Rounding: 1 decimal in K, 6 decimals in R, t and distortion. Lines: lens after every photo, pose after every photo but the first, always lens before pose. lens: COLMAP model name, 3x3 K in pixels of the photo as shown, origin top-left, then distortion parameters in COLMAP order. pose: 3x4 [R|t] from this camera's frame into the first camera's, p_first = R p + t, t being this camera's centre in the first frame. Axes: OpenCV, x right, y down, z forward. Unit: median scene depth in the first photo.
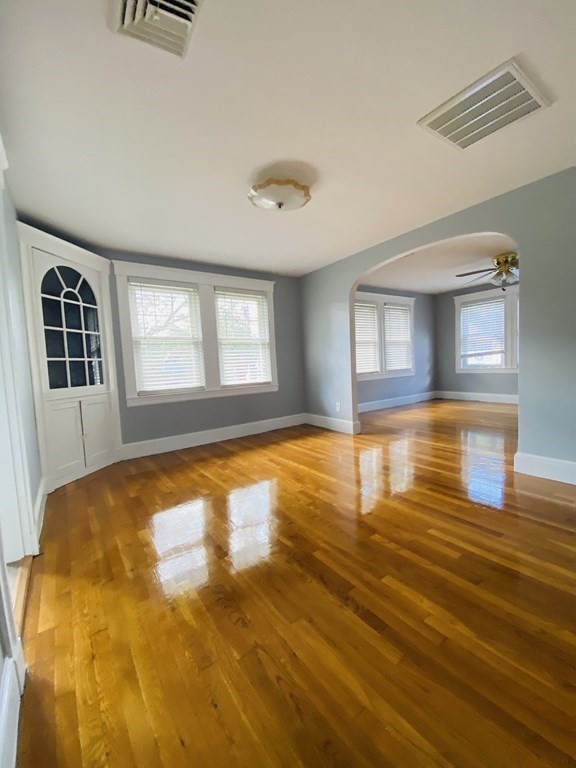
lens RADIAL K [[311.5, 0, 288.0], [0, 311.5, 384.0], [0, 0, 1]] dist [0.029814, -0.024481]
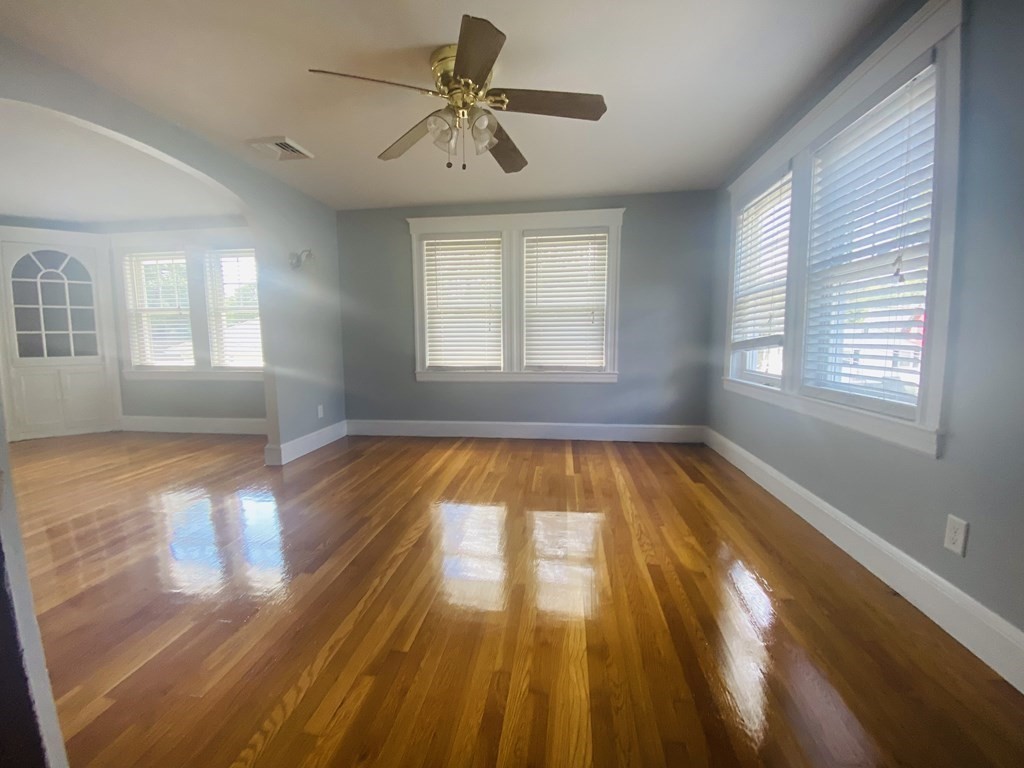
lens RADIAL K [[395.3, 0, 512.0], [0, 395.3, 384.0], [0, 0, 1]] dist [0.024266, -0.019951]
pose [[0.735049, 0.118259, -0.667621, 0.587415], [-0.074777, 0.992804, 0.093531, -0.058815], [0.673878, -0.018827, 0.738603, 0.415267]]
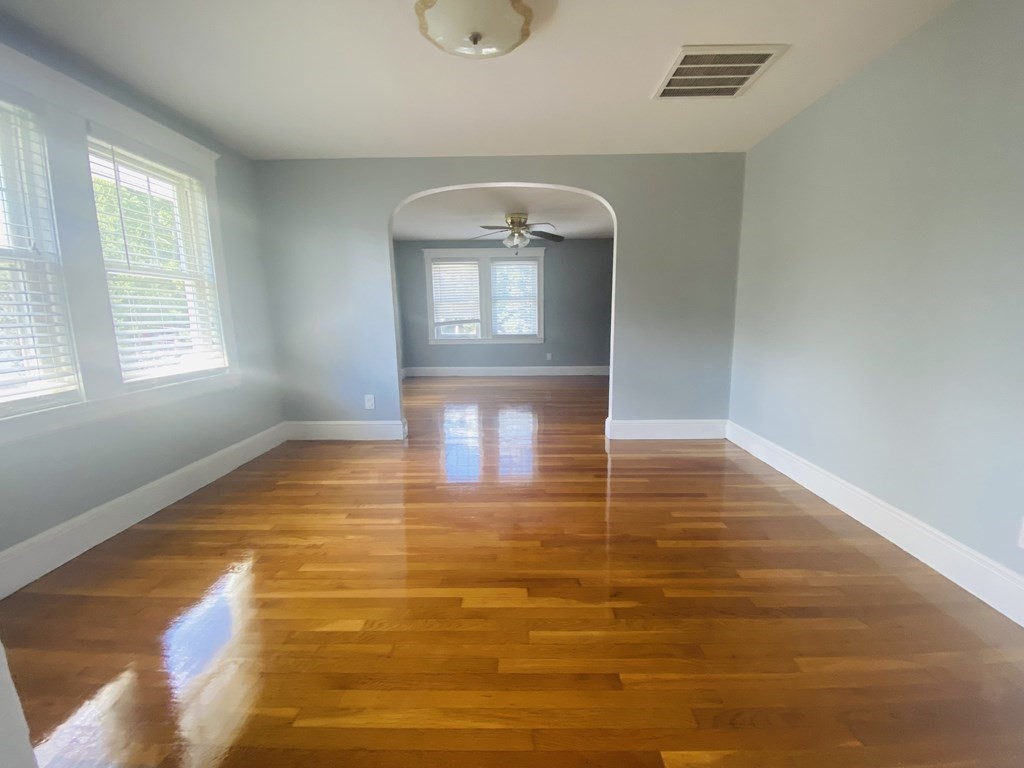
lens RADIAL K [[415.4, 0, 514.1], [0, 415.4, 384.8], [0, 0, 1]] dist [0.029814, -0.024481]
pose [[0.586463, -0.092009, 0.804733, -0.519551], [0.041495, 0.995635, 0.083595, -0.027757], [-0.808912, -0.015633, 0.587721, 0.430994]]
